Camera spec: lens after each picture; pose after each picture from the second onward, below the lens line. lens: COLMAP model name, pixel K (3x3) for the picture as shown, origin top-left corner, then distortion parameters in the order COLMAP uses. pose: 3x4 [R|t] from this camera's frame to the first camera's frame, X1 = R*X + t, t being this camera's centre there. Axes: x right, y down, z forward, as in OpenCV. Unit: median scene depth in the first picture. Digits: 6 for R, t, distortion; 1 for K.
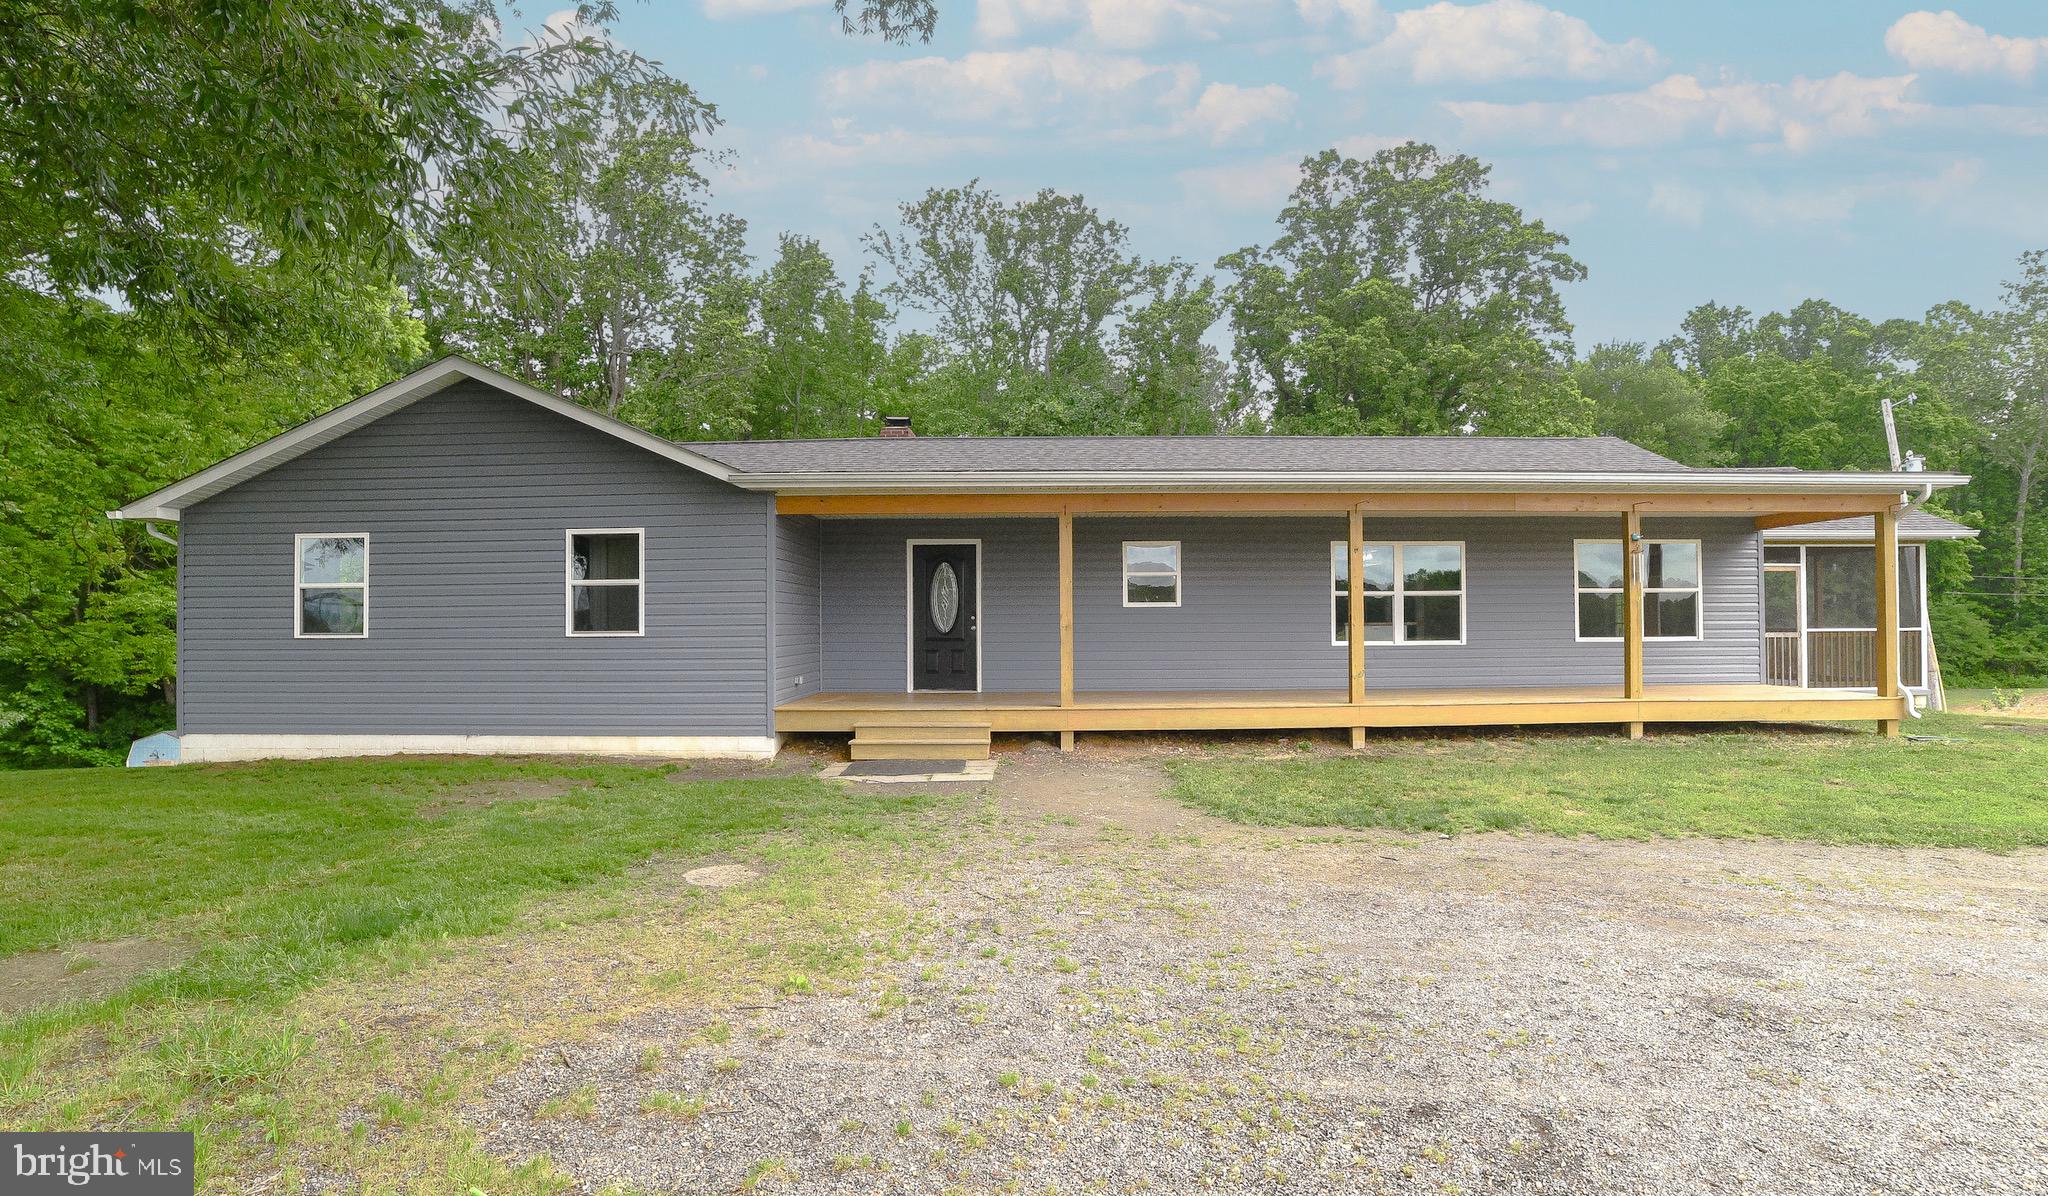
lens RADIAL K [[1009.1, 0, 1007.9], [0, 1009.1, 609.3], [0, 0, 1]] dist [-0.046389, 0.004259]
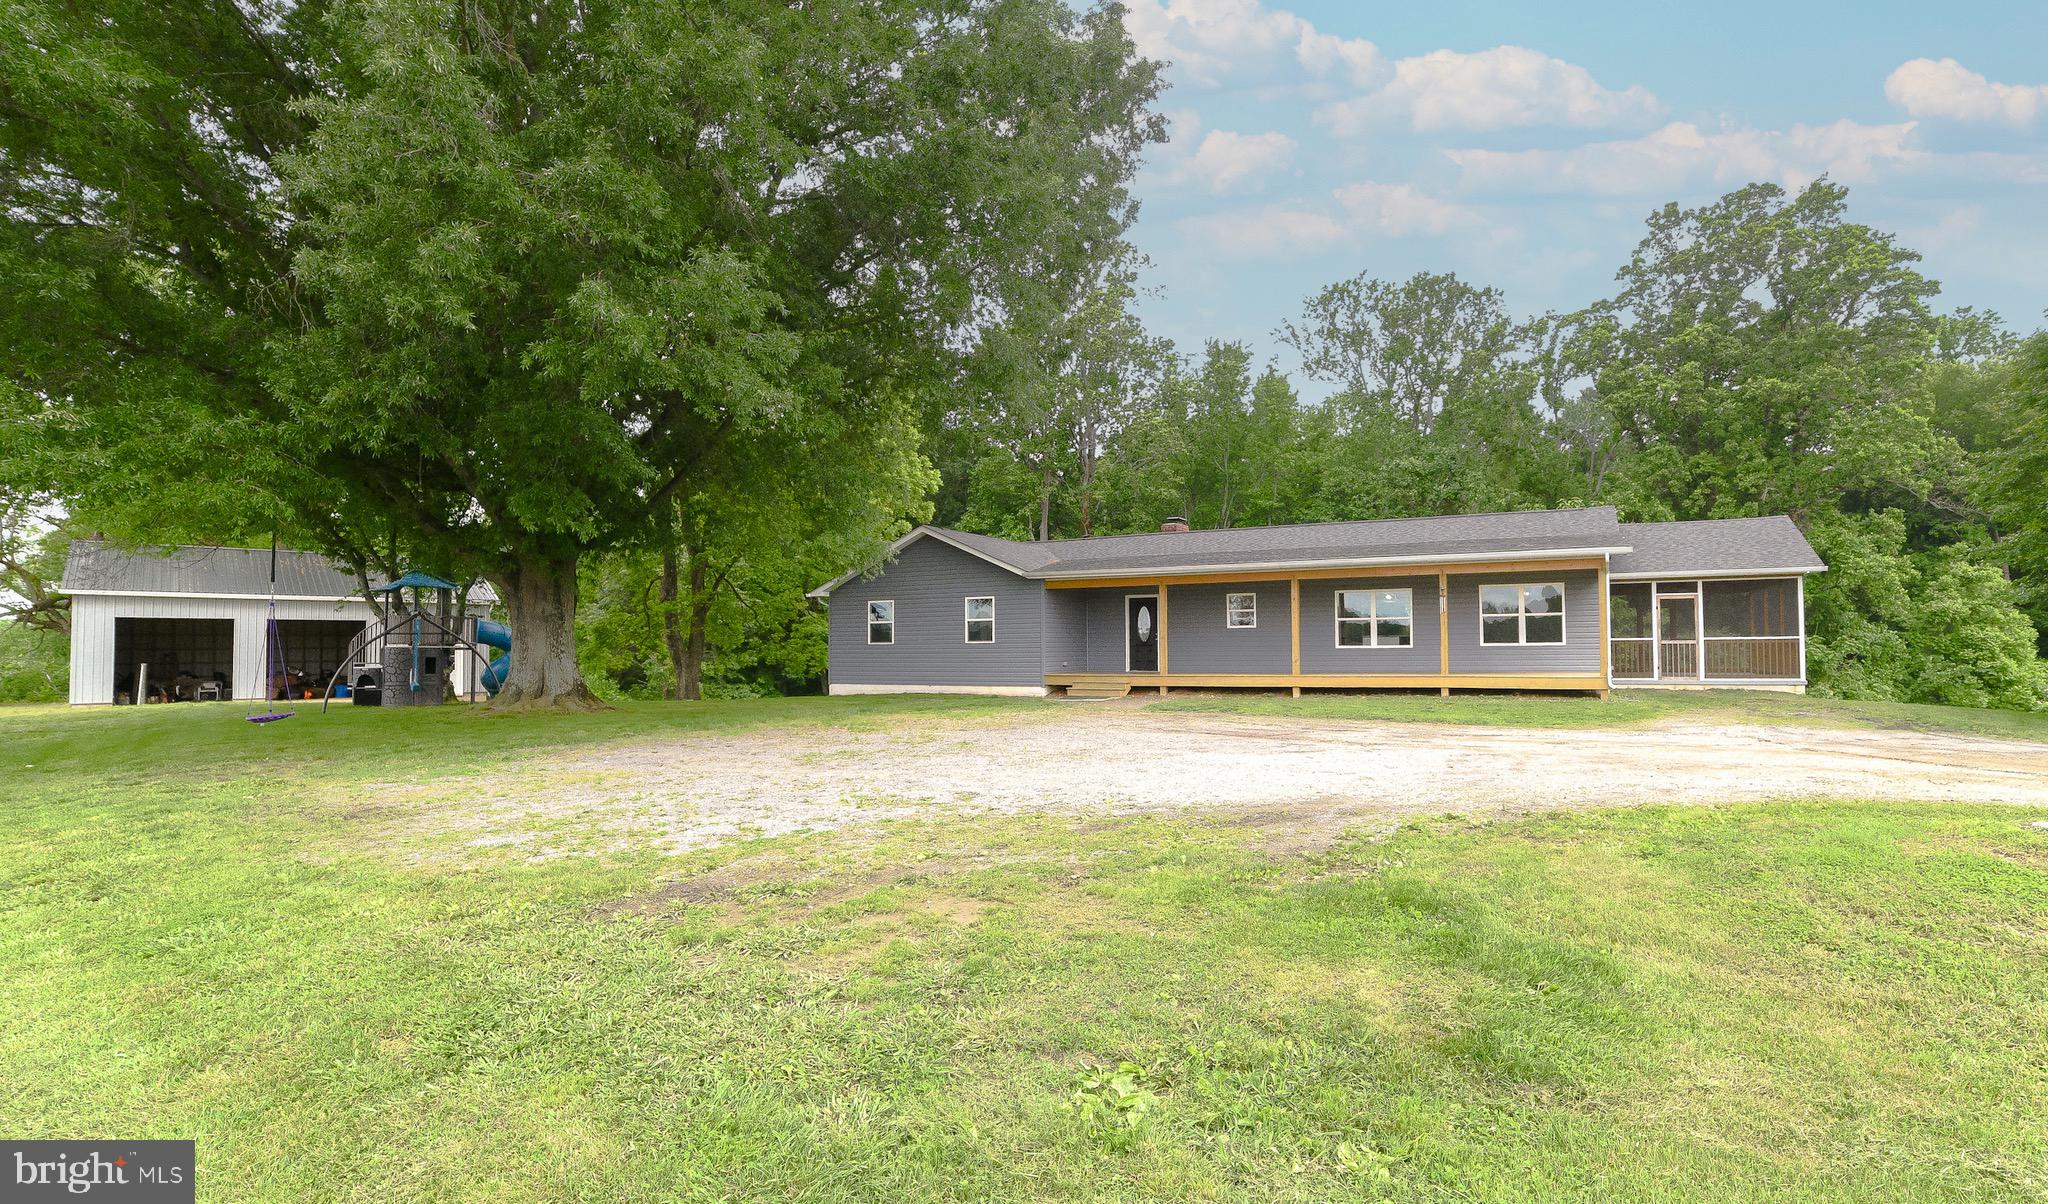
lens RADIAL K [[1009.1, 0, 1089.3], [0, 1009.1, 613.4], [0, 0, 1]] dist [-0.046389, 0.004259]
pose [[0.897265, -0.015860, -0.441208, 0.630034], [0.009589, 0.999819, -0.016439, -0.000510], [0.441389, 0.010520, 0.897254, -0.722594]]
